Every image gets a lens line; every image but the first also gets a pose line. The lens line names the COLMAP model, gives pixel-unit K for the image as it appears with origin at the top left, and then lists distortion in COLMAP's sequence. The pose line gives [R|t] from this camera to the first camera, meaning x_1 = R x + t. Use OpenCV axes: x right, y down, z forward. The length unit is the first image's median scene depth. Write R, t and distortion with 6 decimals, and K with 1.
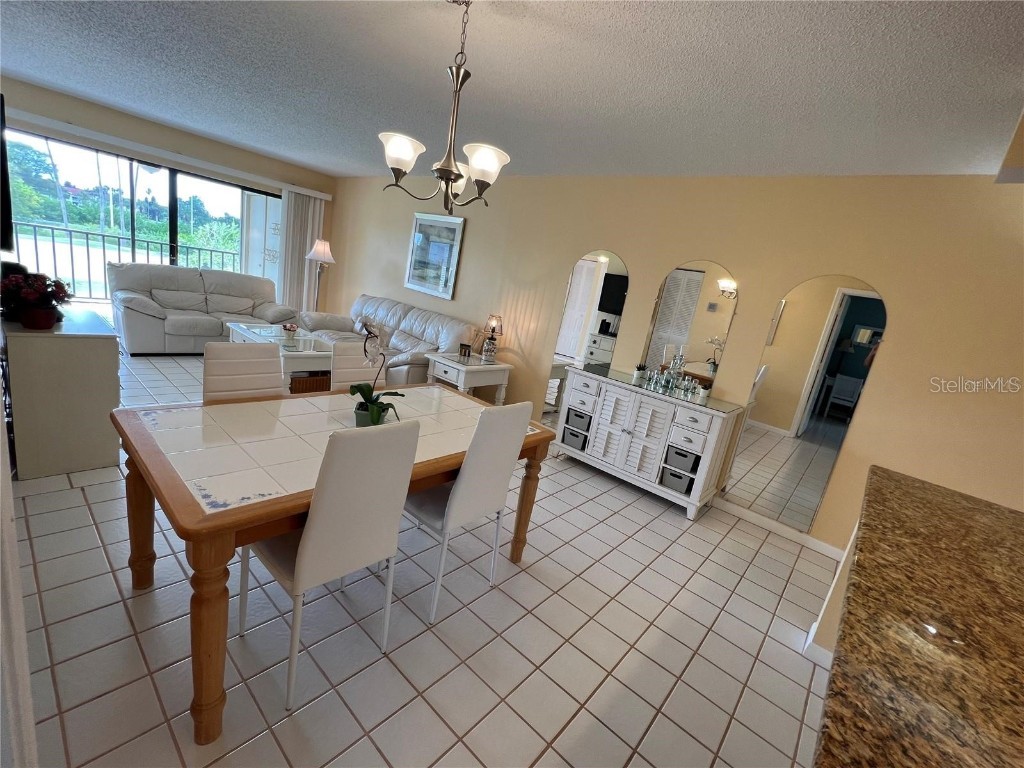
lens RADIAL K [[443.6, 0, 510.1], [0, 443.6, 387.3], [0, 0, 1]] dist [-0.000763, 0.000176]
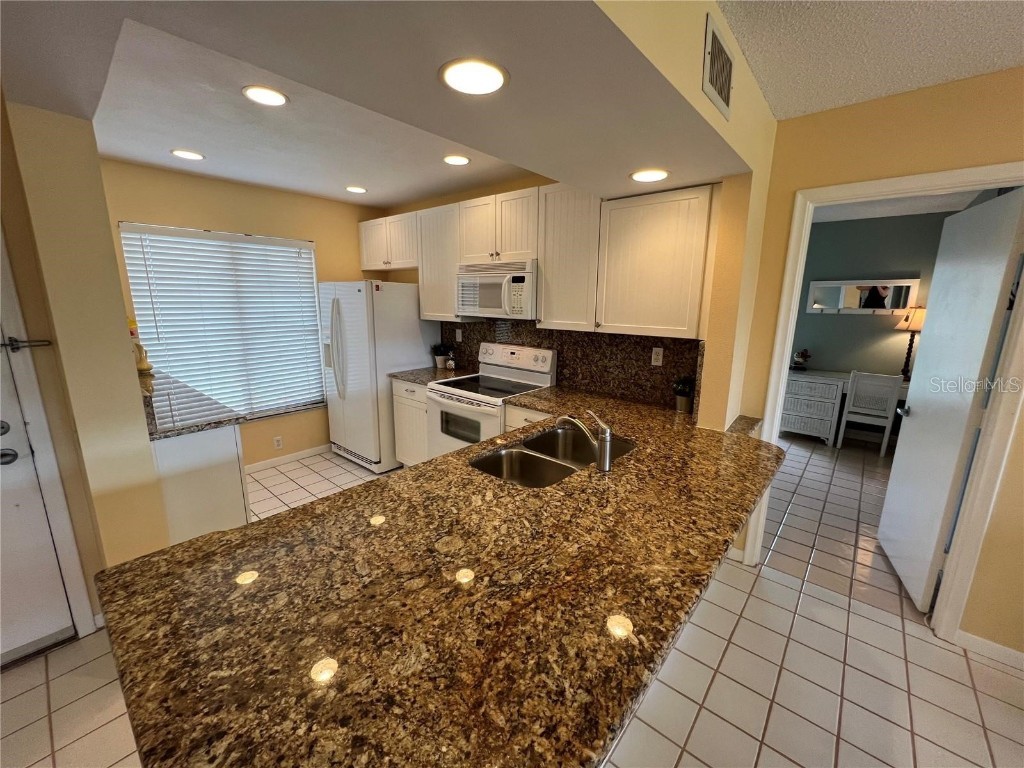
lens RADIAL K [[411.2, 0, 510.9], [0, 411.2, 384.9], [0, 0, 1]] dist [0.001297, 0.000247]
pose [[-0.982591, -0.181391, -0.040161, 0.508542], [-0.180779, 0.883676, 0.431781, -0.101972], [-0.042832, 0.431525, -0.901084, 0.632641]]
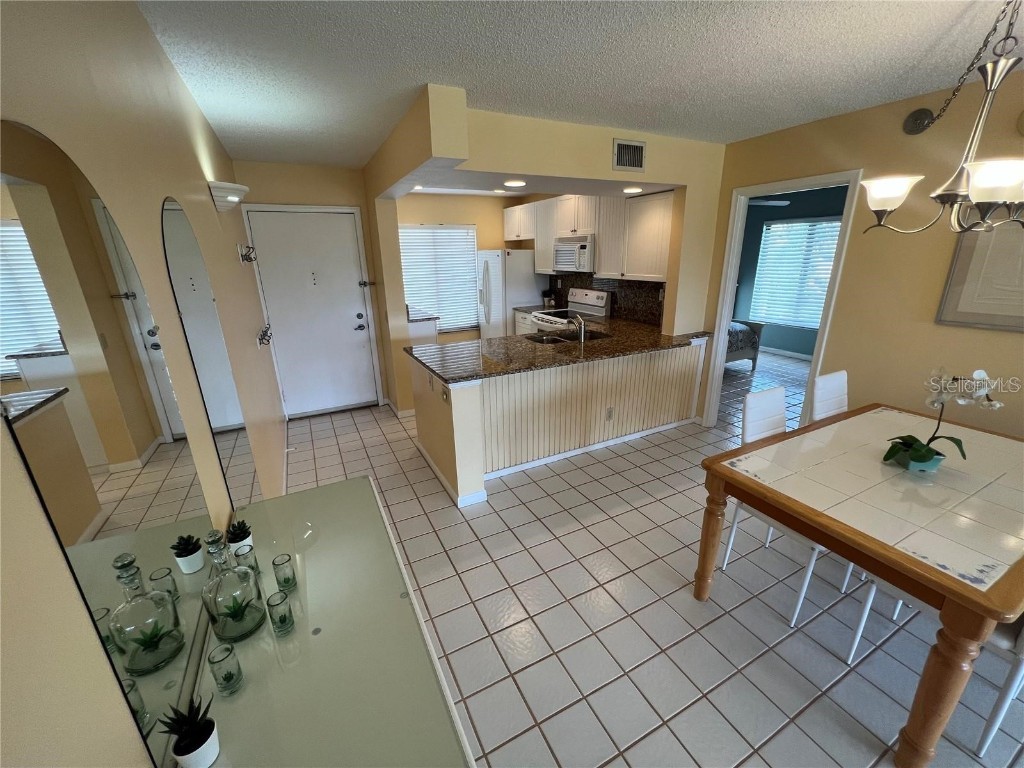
lens RADIAL K [[410.0, 0, 514.3], [0, 410.0, 386.0], [0, 0, 1]] dist [0.000324, 0.000134]
pose [[-0.919015, -0.261282, 0.295201, 0.171613], [-0.051652, 0.822167, 0.566898, -0.324794], [-0.390825, 0.505740, -0.769080, 1.182825]]
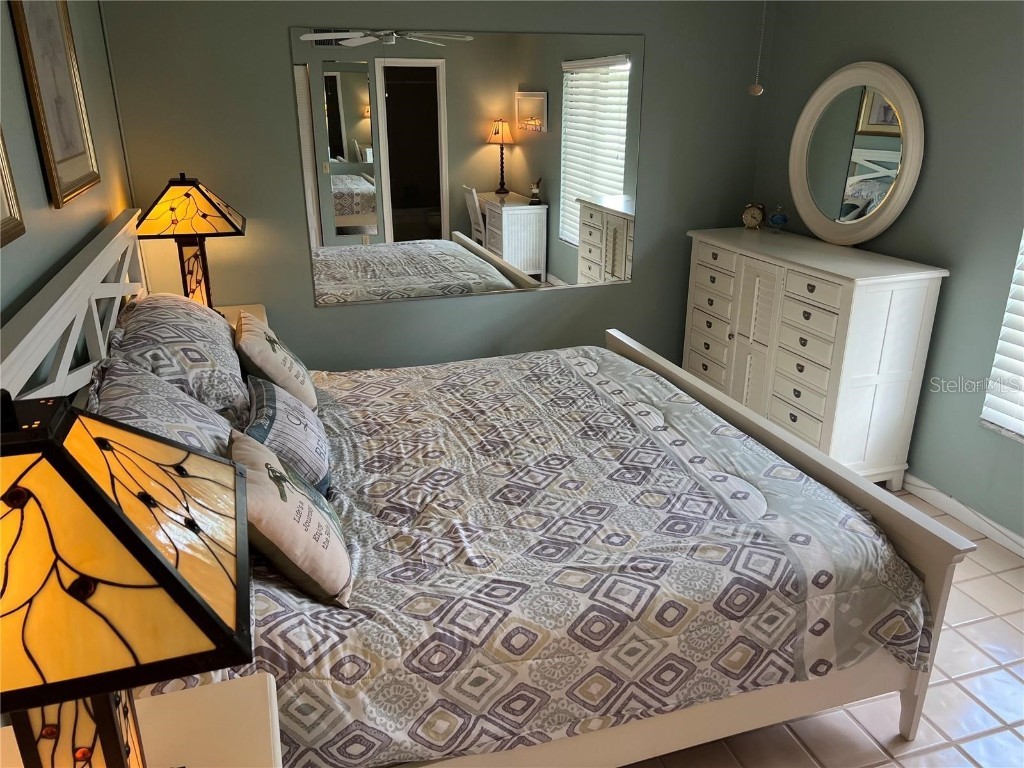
lens RADIAL K [[774.8, 0, 510.6], [0, 774.8, 387.8], [0, 0, 1]] dist [0.055167, -0.057774]
pose [[-0.842188, -0.340987, 0.417669, -0.136919], [-0.018734, 0.792669, 0.609364, -0.093486], [-0.538859, 0.505374, -0.673965, -0.161856]]
